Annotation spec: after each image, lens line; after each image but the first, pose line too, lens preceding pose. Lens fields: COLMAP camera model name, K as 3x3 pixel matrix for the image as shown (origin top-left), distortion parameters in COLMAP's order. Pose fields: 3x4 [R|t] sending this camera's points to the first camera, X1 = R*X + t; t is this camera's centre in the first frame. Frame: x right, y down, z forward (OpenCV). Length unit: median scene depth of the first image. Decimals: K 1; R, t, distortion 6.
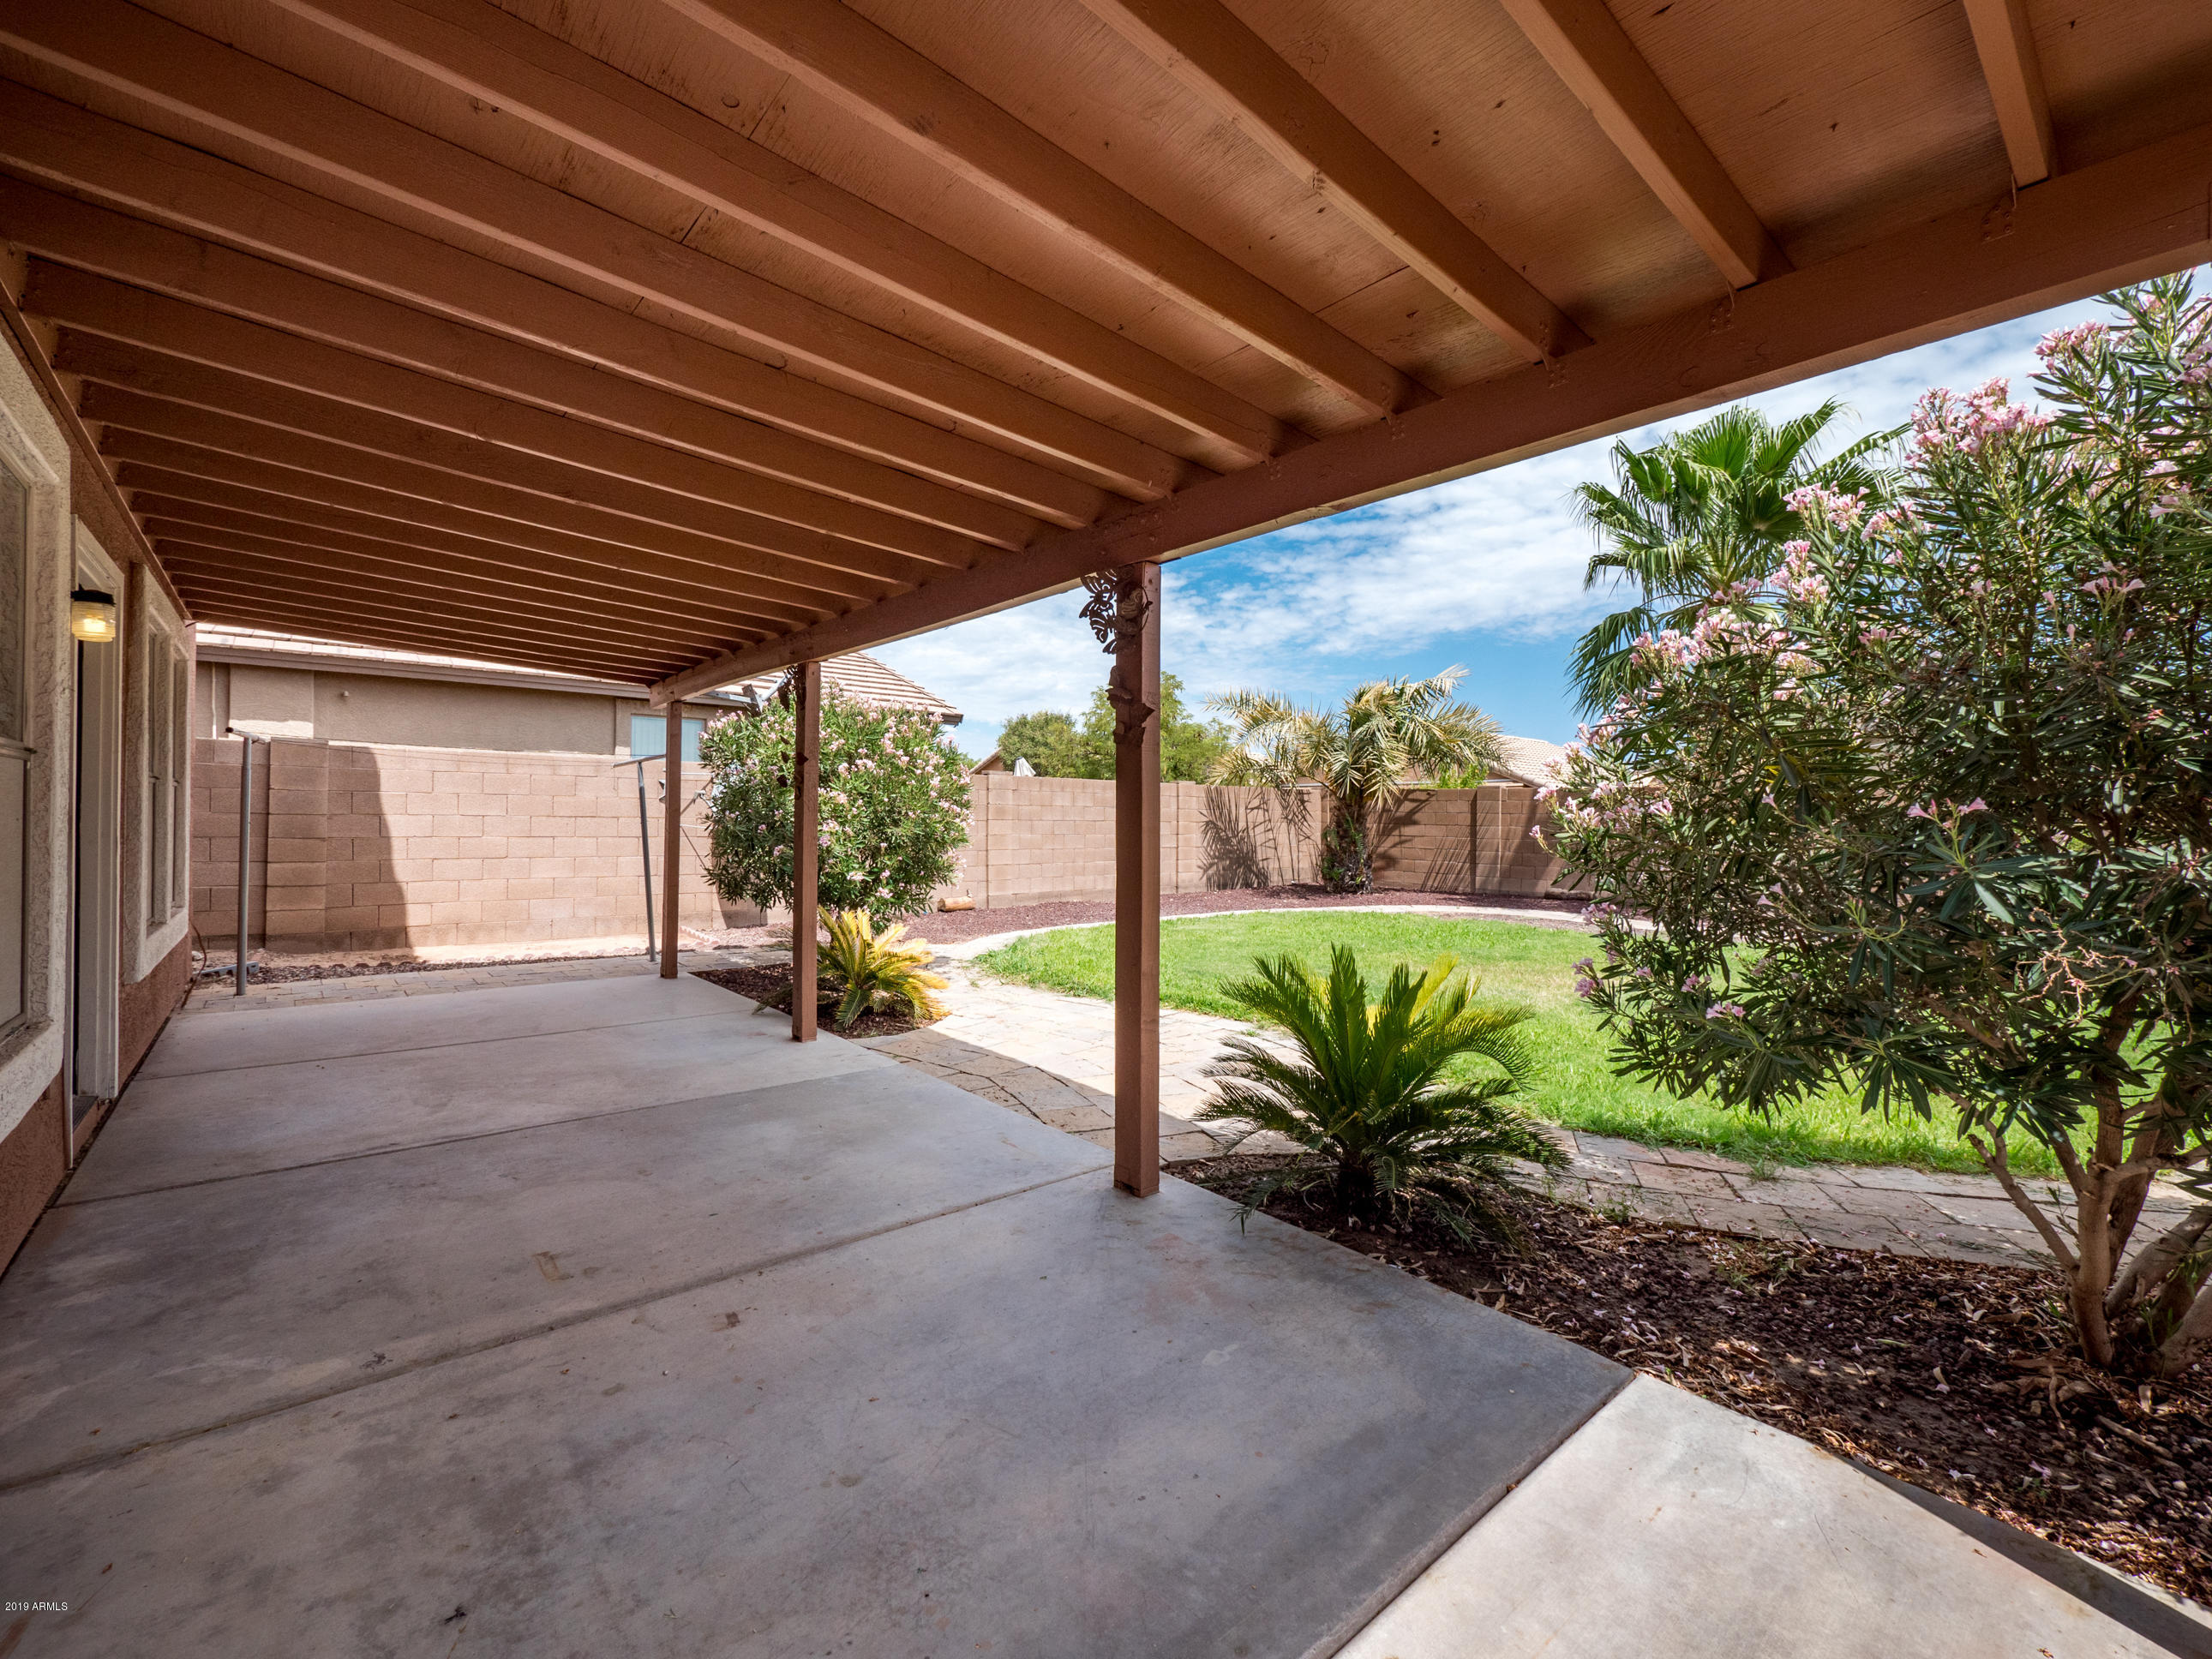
lens RADIAL K [[951.6, 0, 1111.6], [0, 951.6, 872.0], [0, 0, 1]] dist [-0.011963, -0.000025]
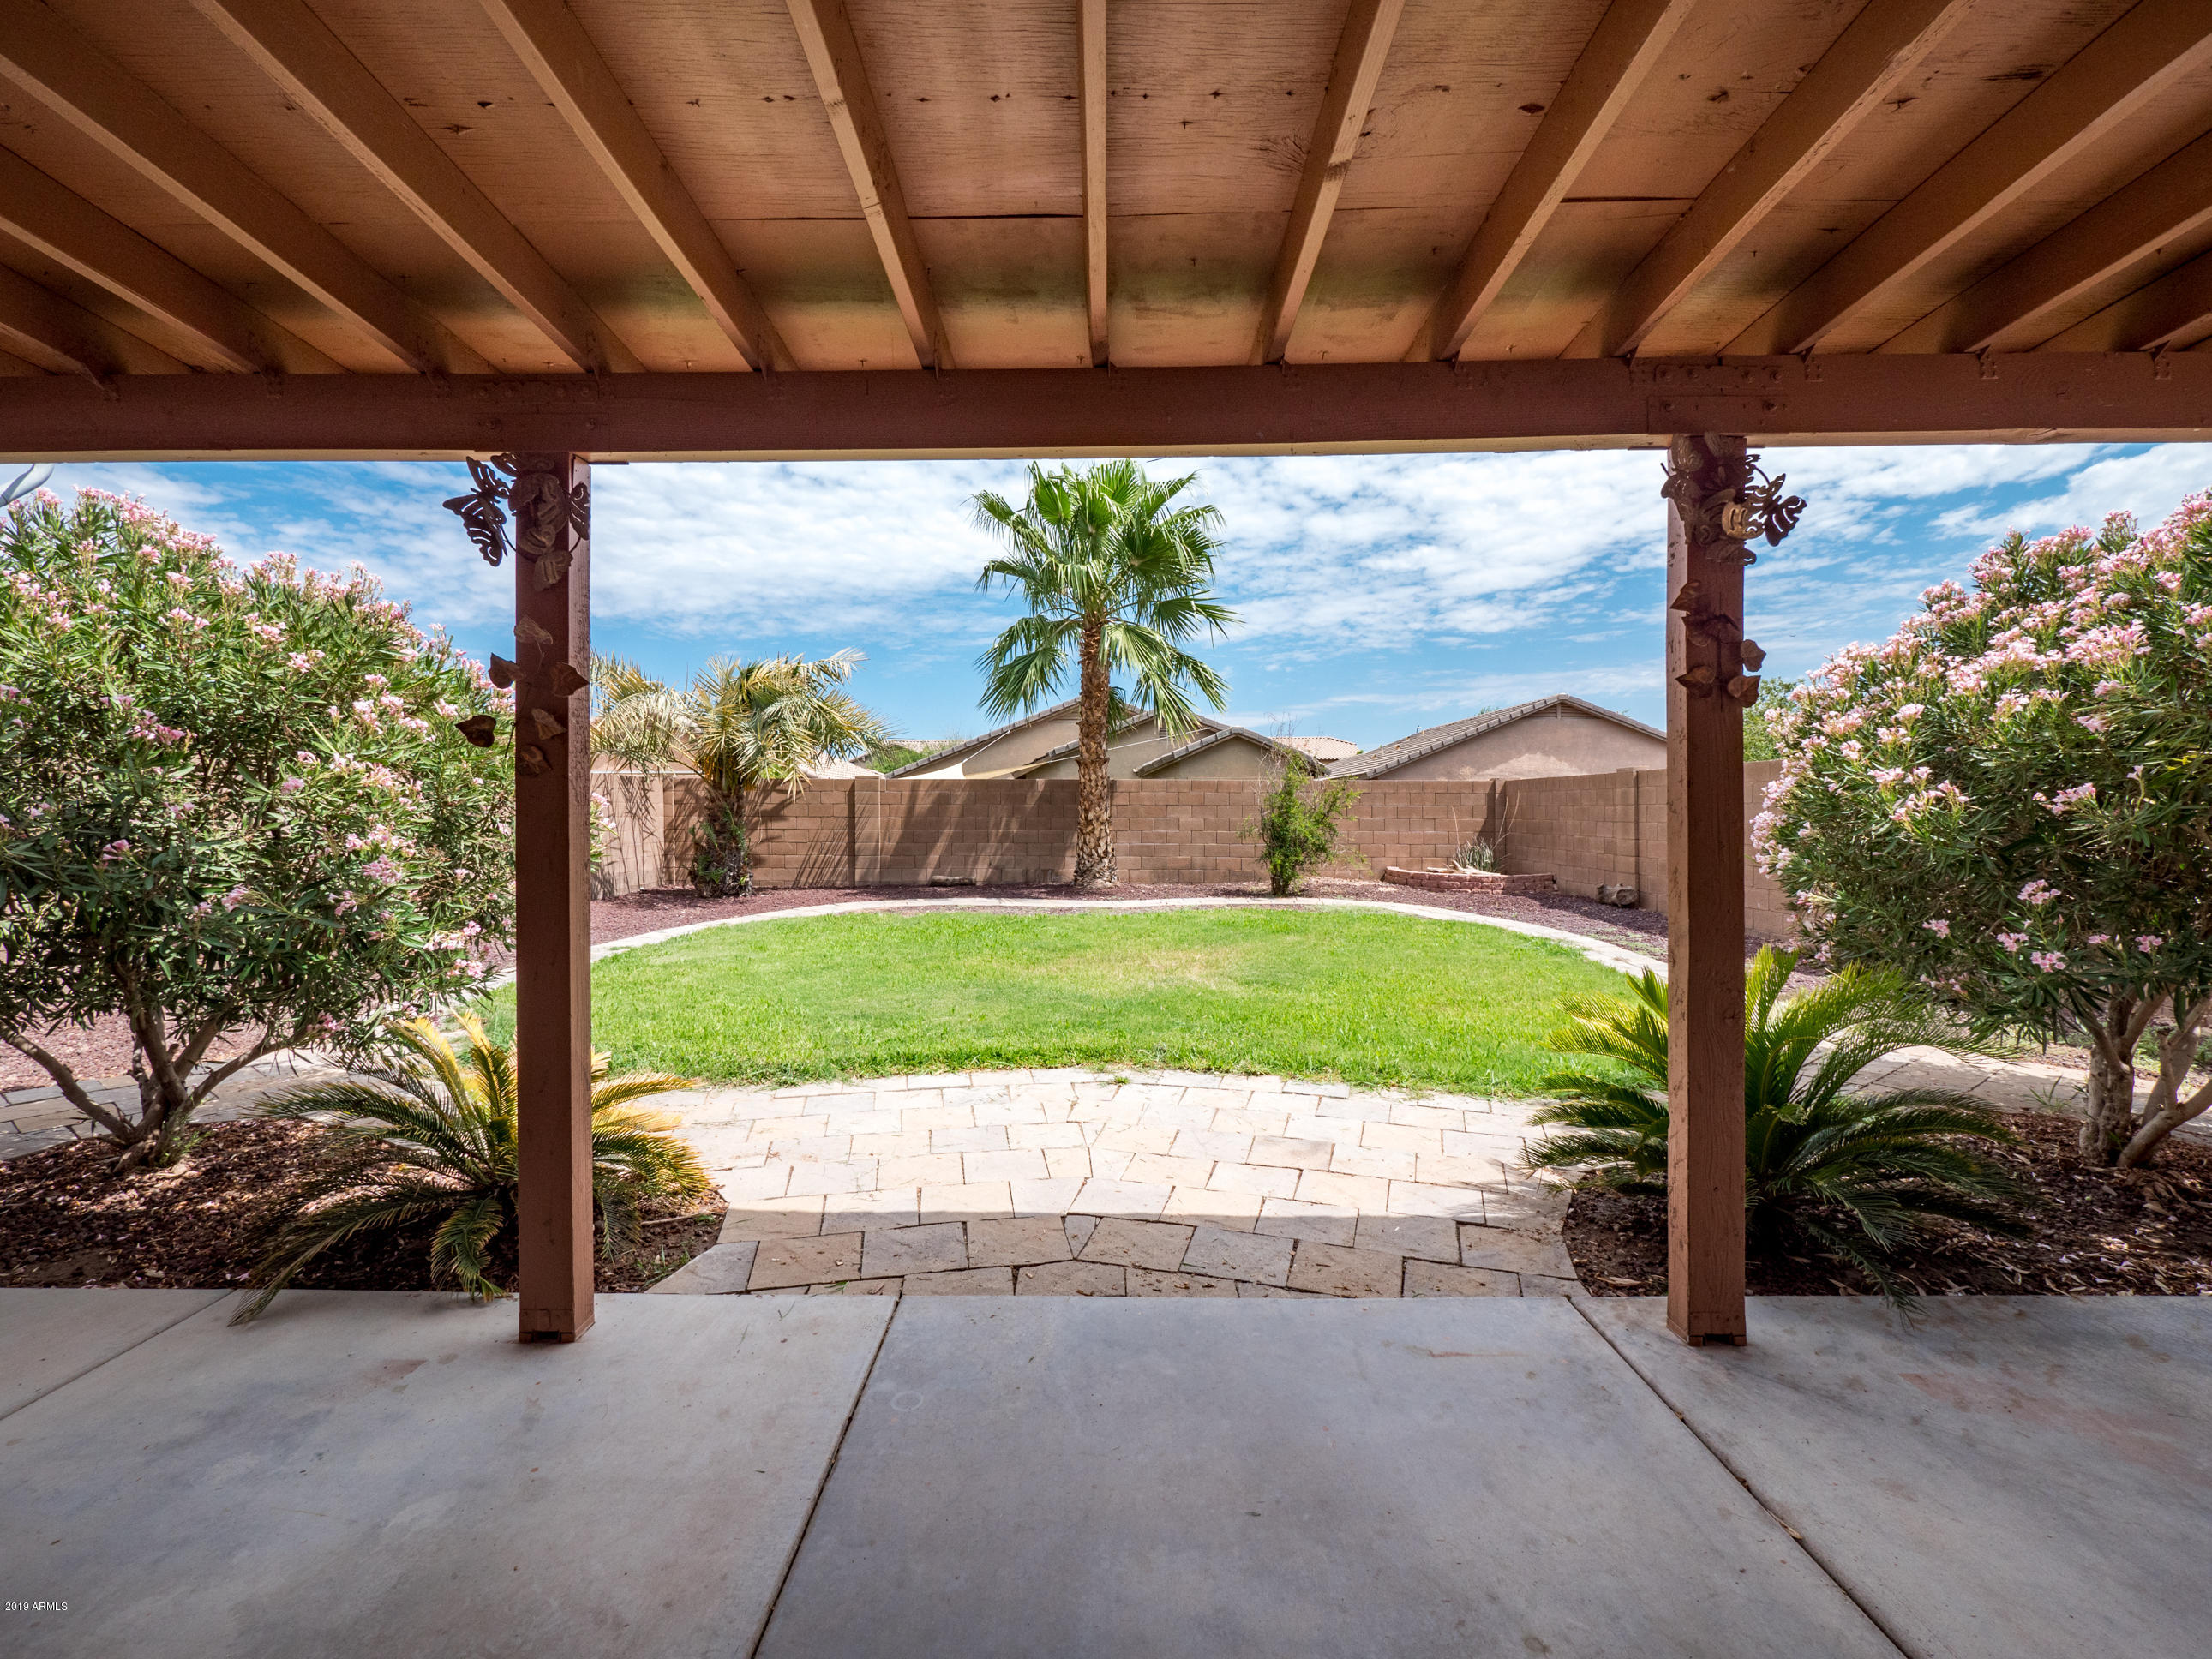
lens RADIAL K [[933.9, 0, 1099.1], [0, 933.9, 825.4], [0, 0, 1]] dist [-0.010853, 0.006919]
pose [[0.666148, -0.023258, 0.745457, -0.161770], [0.053628, 0.998420, -0.016772, -0.010670], [-0.743889, 0.051150, 0.666343, 0.181030]]
